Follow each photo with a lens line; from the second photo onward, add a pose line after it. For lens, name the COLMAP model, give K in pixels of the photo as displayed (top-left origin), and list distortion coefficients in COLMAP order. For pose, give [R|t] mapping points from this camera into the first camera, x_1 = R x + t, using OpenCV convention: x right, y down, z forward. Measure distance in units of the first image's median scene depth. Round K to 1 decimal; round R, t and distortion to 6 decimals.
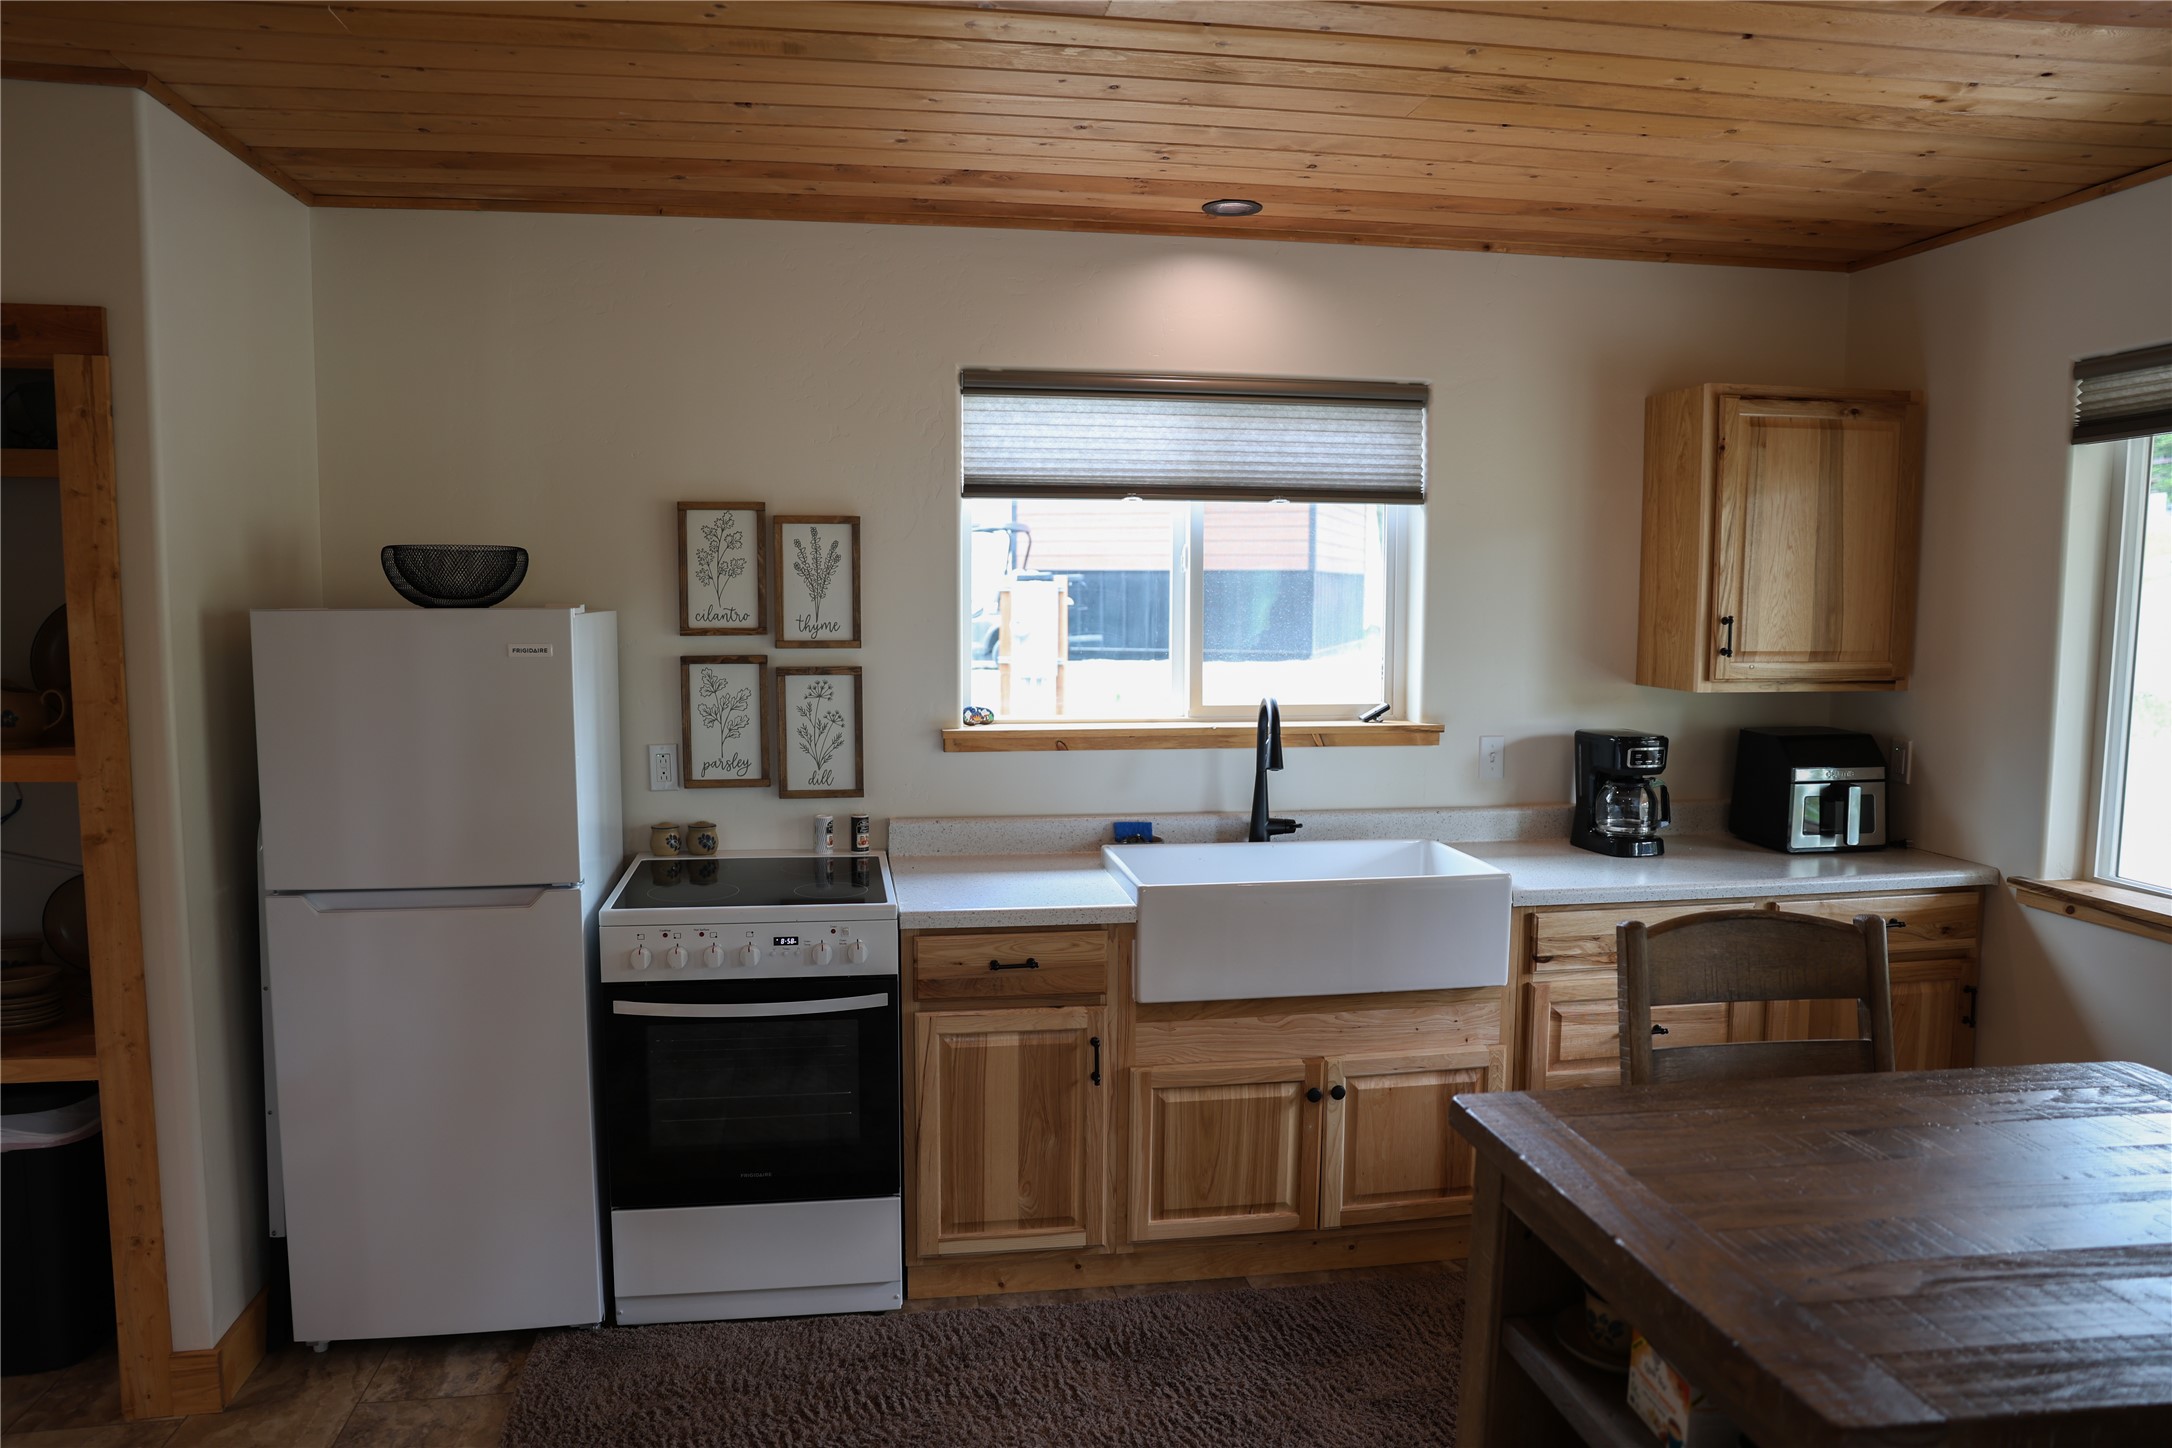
lens RADIAL K [[1480.3, 0, 1077.4], [0, 1480.3, 742.1], [0, 0, 1]] dist [-0.110019, 0.089976]
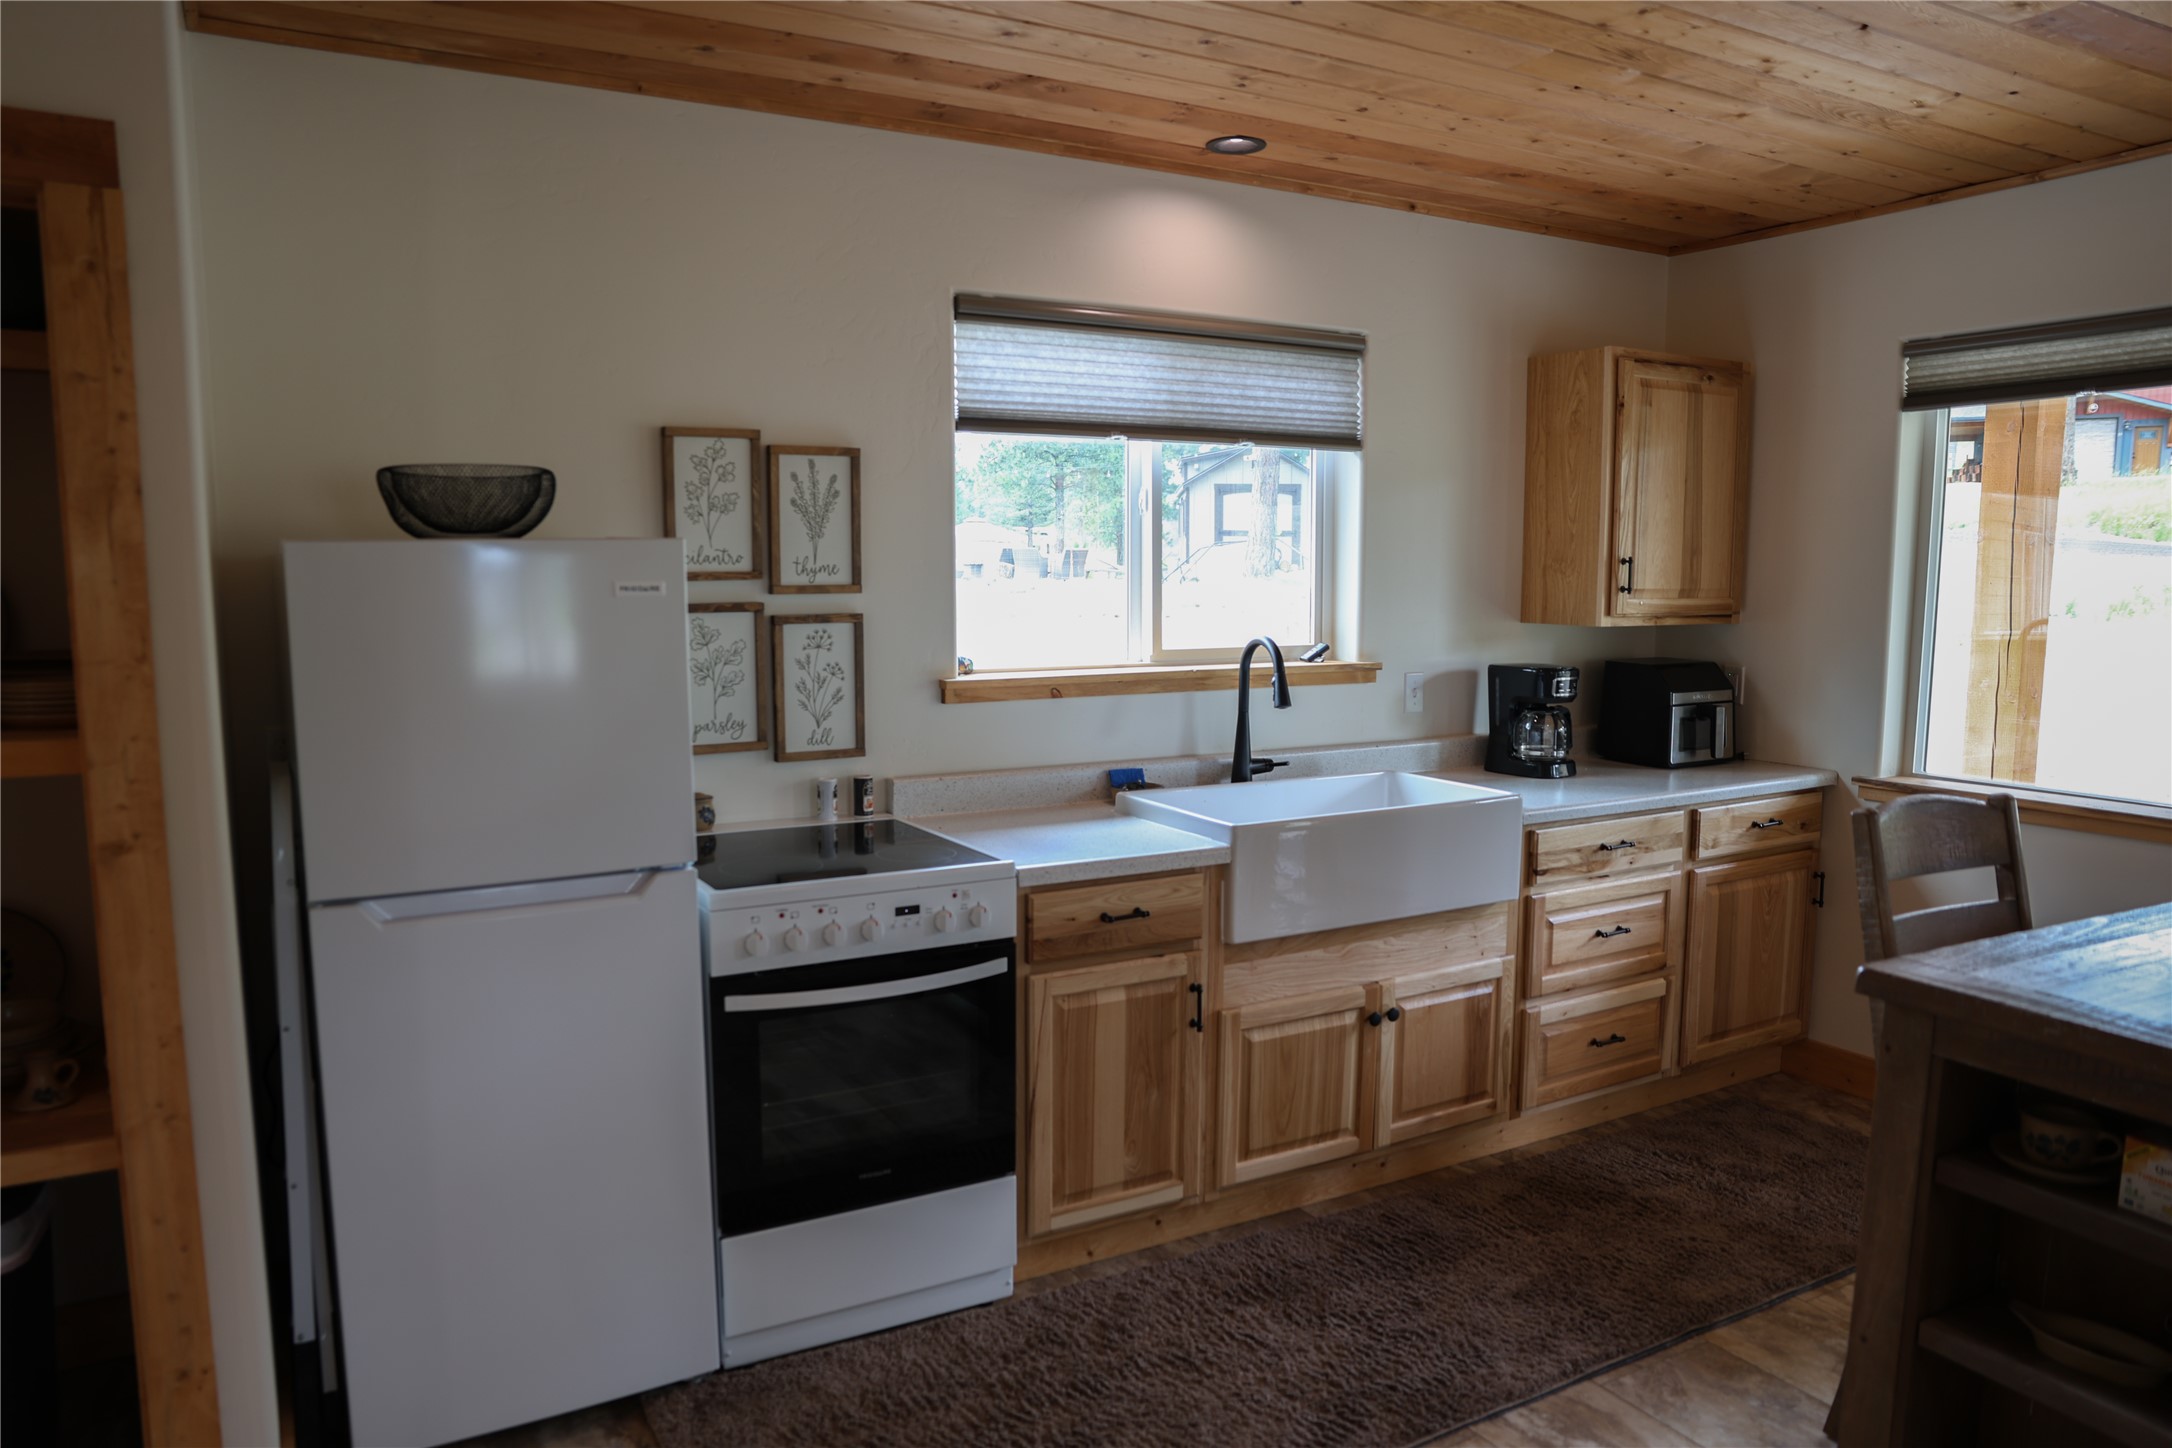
lens RADIAL K [[1487.4, 0, 1073.6], [0, 1487.4, 749.2], [0, 0, 1]] dist [-0.113631, 0.092693]
pose [[0.937933, -0.046235, 0.343721, -0.345078], [0.038343, 0.998822, 0.029728, 0.010608], [-0.344691, -0.014704, 0.938601, 0.092642]]
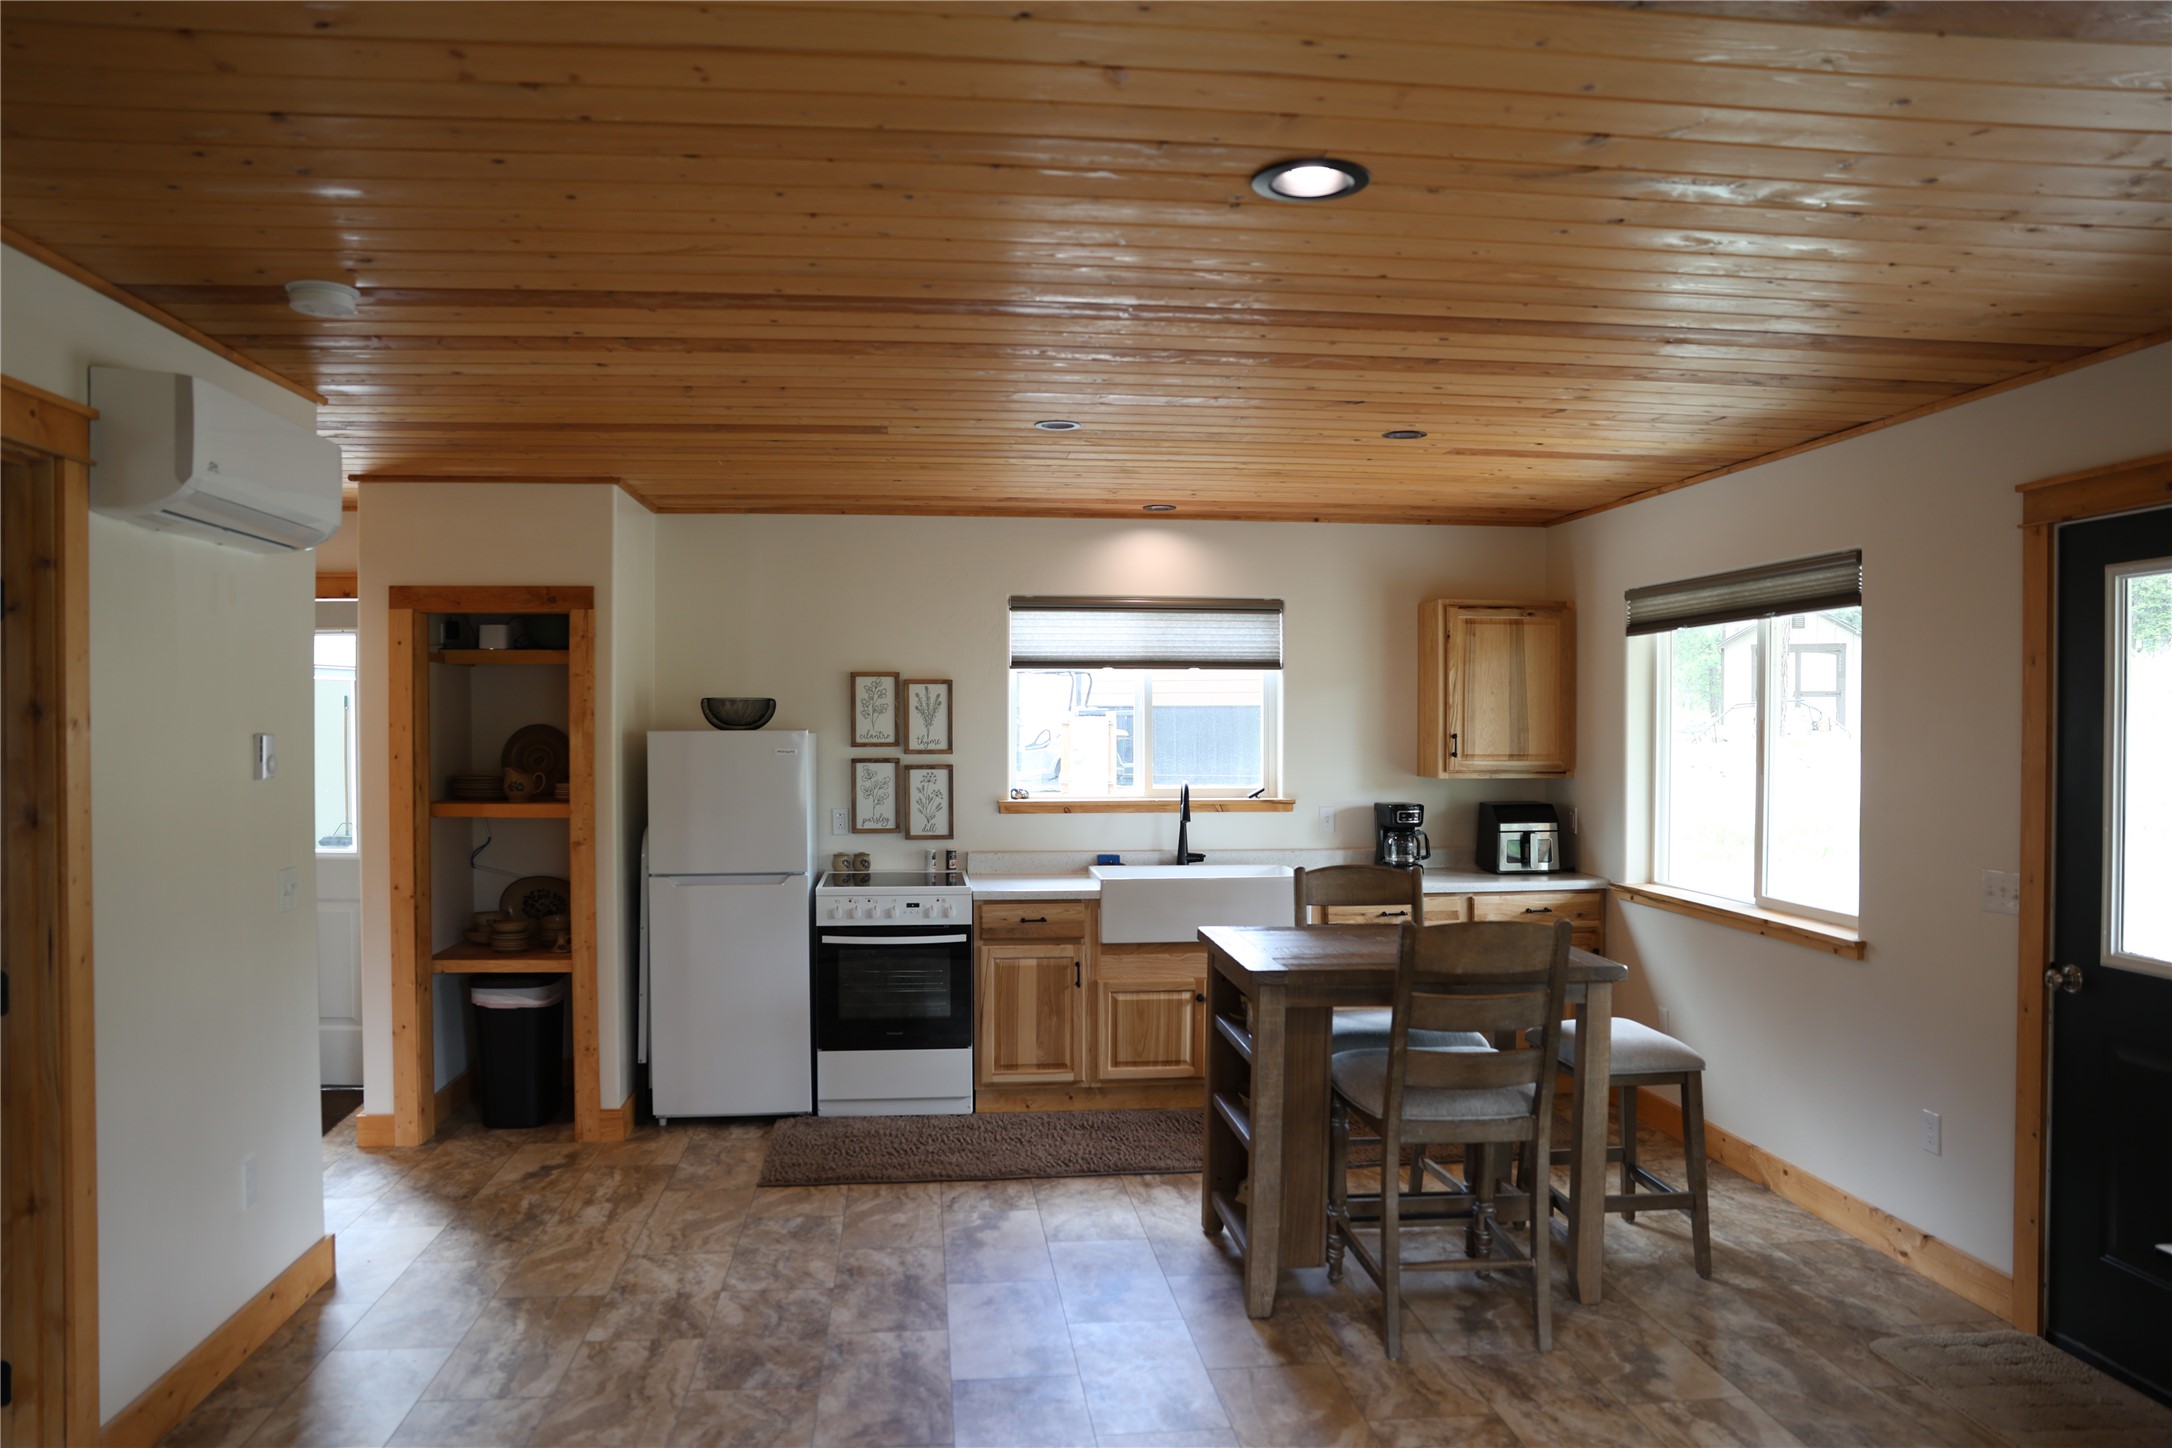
lens RADIAL K [[1480.3, 0, 1077.4], [0, 1480.3, 742.1], [0, 0, 1]] dist [-0.110019, 0.089976]
pose [[0.998679, -0.002487, -0.051319, 0.093415], [-0.001929, 0.996309, -0.085823, 0.073784], [0.051343, 0.085809, 0.994988, -0.755491]]
